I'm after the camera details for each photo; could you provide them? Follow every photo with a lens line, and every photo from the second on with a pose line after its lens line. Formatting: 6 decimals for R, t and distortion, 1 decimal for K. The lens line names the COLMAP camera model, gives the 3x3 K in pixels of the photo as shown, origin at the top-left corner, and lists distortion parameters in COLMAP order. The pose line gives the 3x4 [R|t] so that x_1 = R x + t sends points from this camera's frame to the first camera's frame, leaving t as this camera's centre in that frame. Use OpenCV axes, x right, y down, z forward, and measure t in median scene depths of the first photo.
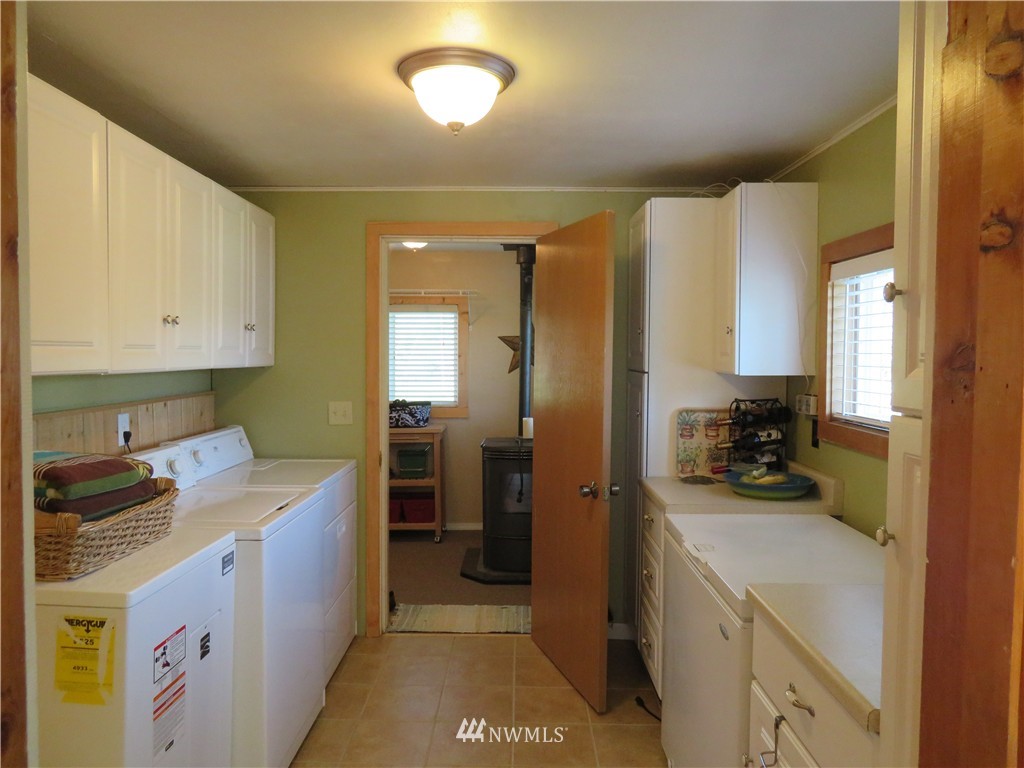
lens RADIAL K [[734.9, 0, 508.8], [0, 734.9, 386.5], [0, 0, 1]] dist [-0.017218, 0.014754]
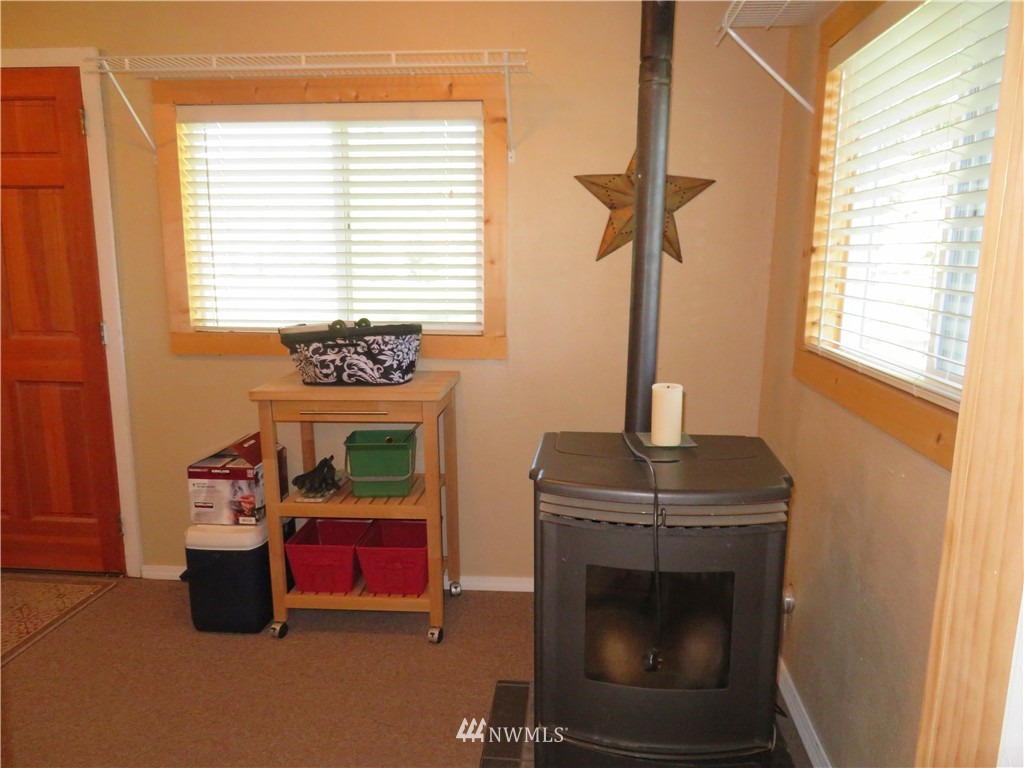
lens RADIAL K [[734.9, 0, 508.8], [0, 734.9, 386.5], [0, 0, 1]] dist [-0.017218, 0.014754]
pose [[0.996852, 0.017400, -0.077349, -0.018459], [-0.006316, 0.989949, 0.141286, -0.005666], [0.079030, -0.140352, 0.986942, 0.573955]]
